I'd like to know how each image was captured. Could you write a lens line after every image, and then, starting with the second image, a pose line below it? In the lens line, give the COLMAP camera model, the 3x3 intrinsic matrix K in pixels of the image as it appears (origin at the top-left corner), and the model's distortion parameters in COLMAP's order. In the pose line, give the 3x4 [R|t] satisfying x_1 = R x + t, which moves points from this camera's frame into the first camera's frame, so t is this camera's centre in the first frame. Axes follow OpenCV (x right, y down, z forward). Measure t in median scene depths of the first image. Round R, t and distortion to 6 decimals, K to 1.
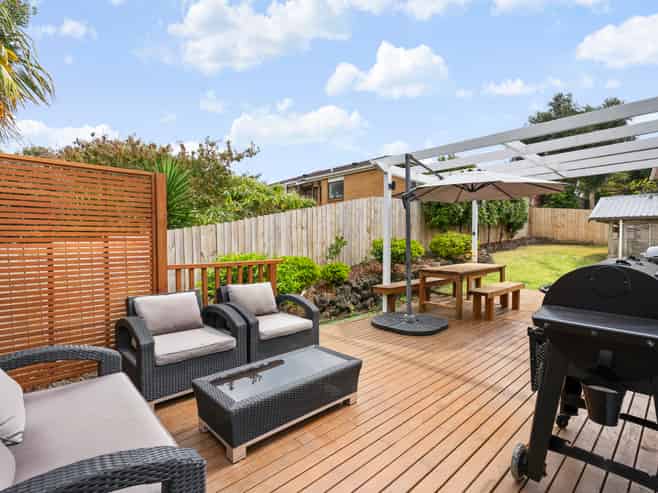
lens RADIAL K [[334.1, 0, 327.4], [0, 334.1, 250.1], [0, 0, 1]] dist [0.011409, -0.000937]
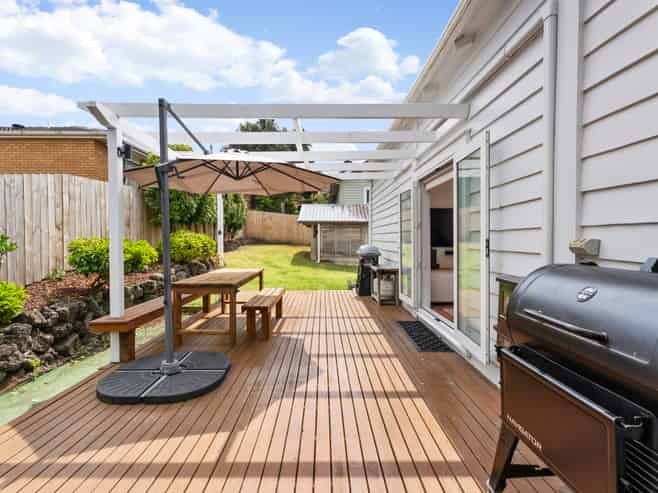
lens RADIAL K [[334.1, 0, 327.4], [0, 334.1, 250.1], [0, 0, 1]] dist [0.011409, -0.000937]
pose [[0.673847, -0.026155, 0.738408, -0.007351], [0.026990, 0.999578, 0.010776, -0.006743], [-0.738378, 0.012669, 0.674268, 0.193811]]
